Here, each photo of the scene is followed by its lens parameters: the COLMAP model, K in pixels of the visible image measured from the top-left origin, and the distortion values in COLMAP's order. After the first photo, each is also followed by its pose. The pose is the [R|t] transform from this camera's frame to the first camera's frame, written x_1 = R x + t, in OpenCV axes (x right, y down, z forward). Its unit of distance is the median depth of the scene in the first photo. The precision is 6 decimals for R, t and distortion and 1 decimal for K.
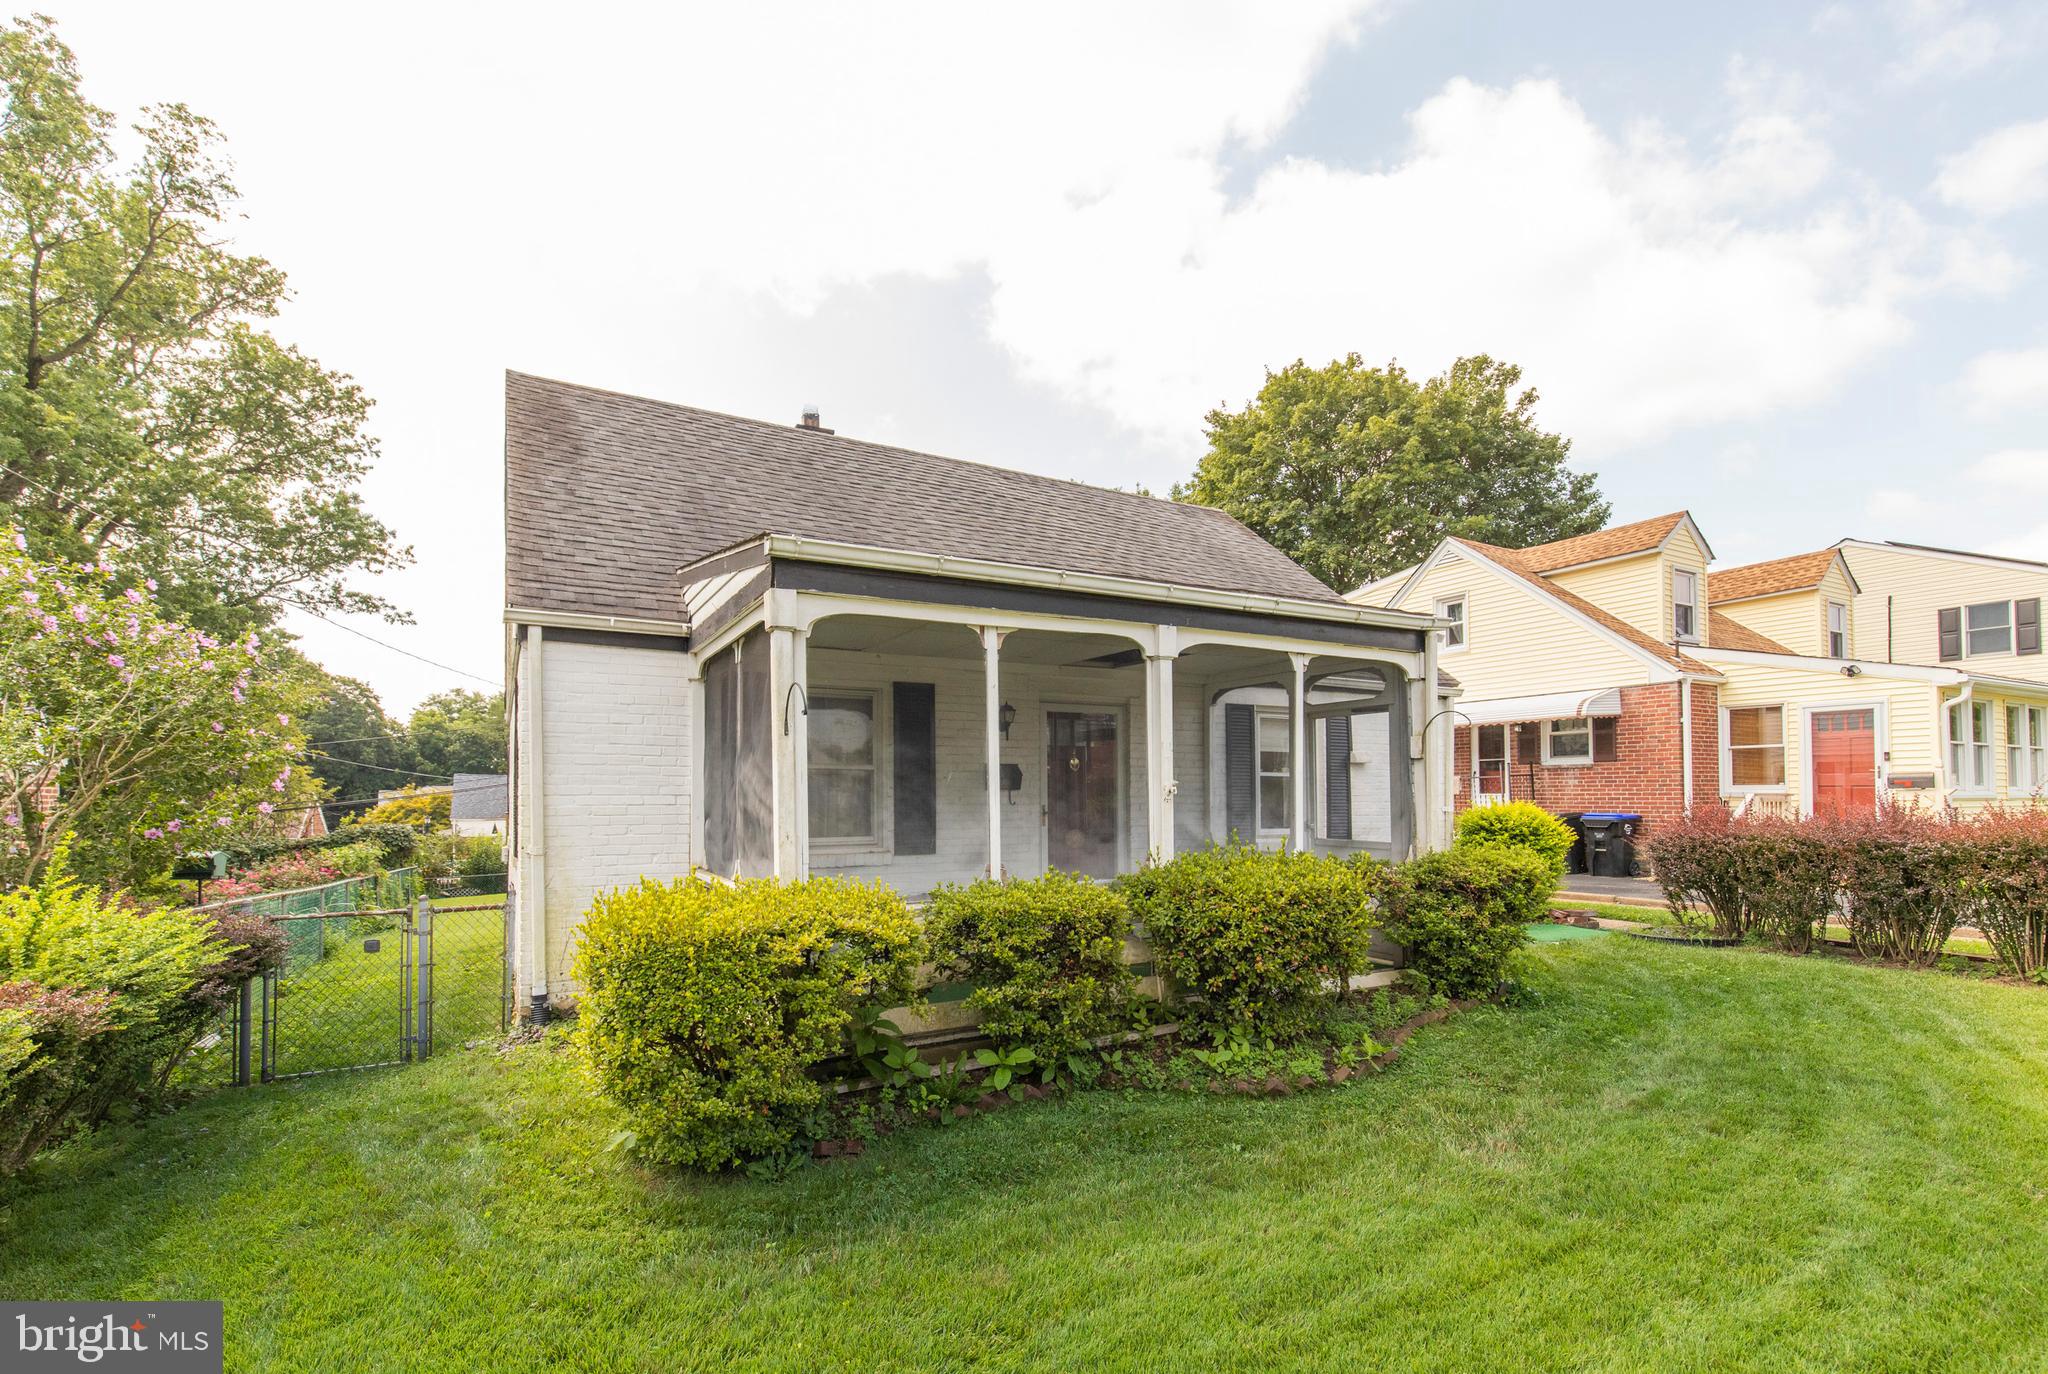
lens RADIAL K [[907.3, 0, 1019.4], [0, 907.3, 807.7], [0, 0, 1]] dist [-0.002846, -0.000213]
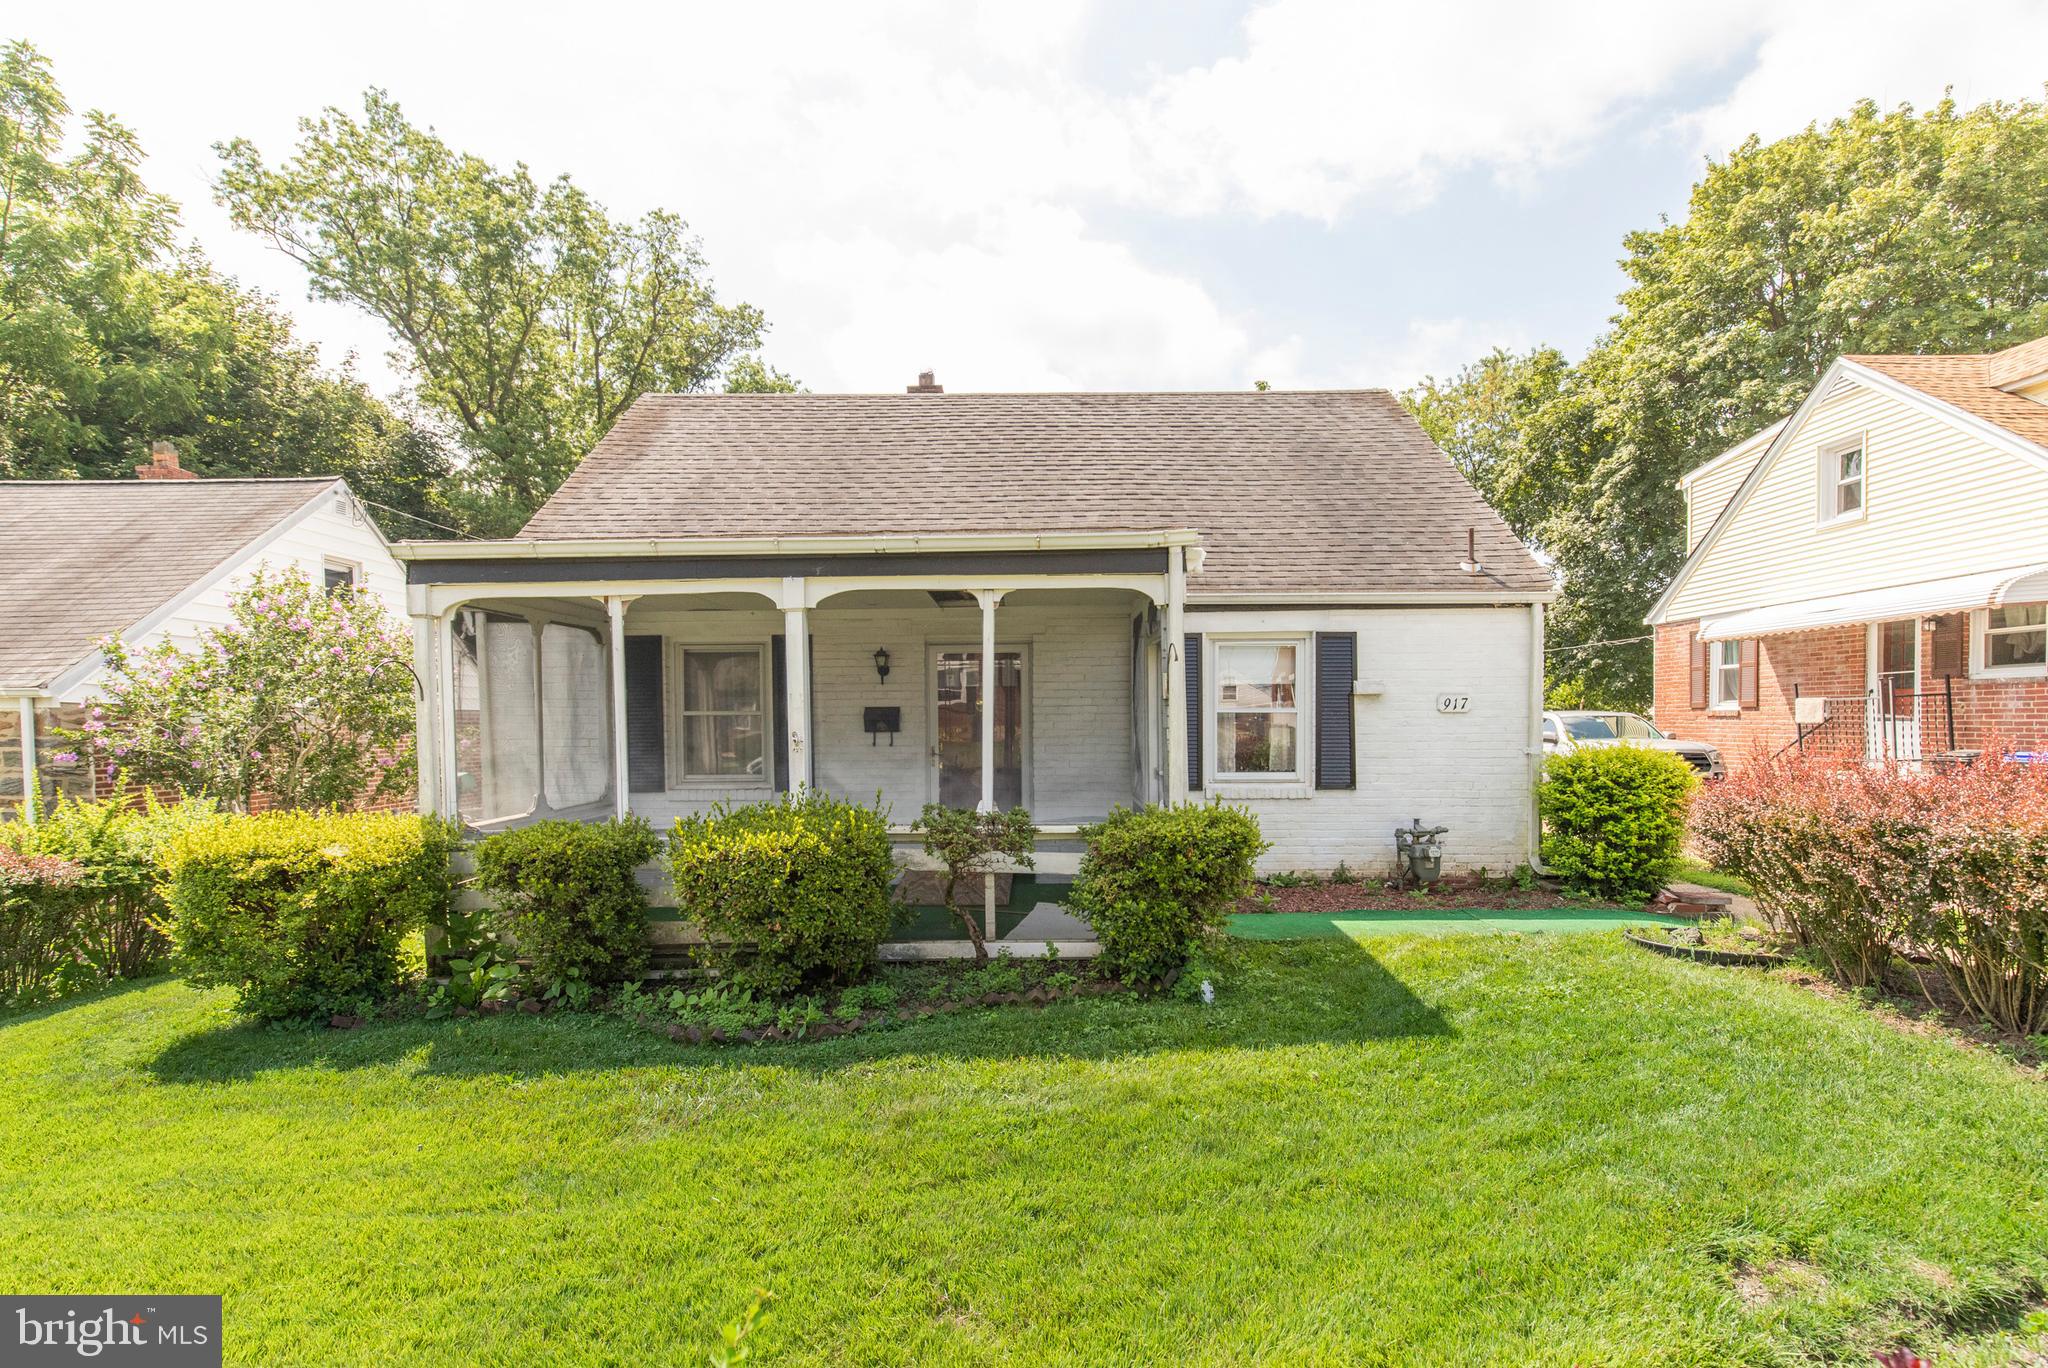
lens RADIAL K [[909.5, 0, 1014.7], [0, 909.5, 764.7], [0, 0, 1]] dist [0.000911, -0.000104]
pose [[0.878054, 0.018089, -0.478220, 0.279353], [-0.000020, 0.999287, 0.037762, -0.009033], [0.478562, -0.033147, 0.877428, 0.065923]]
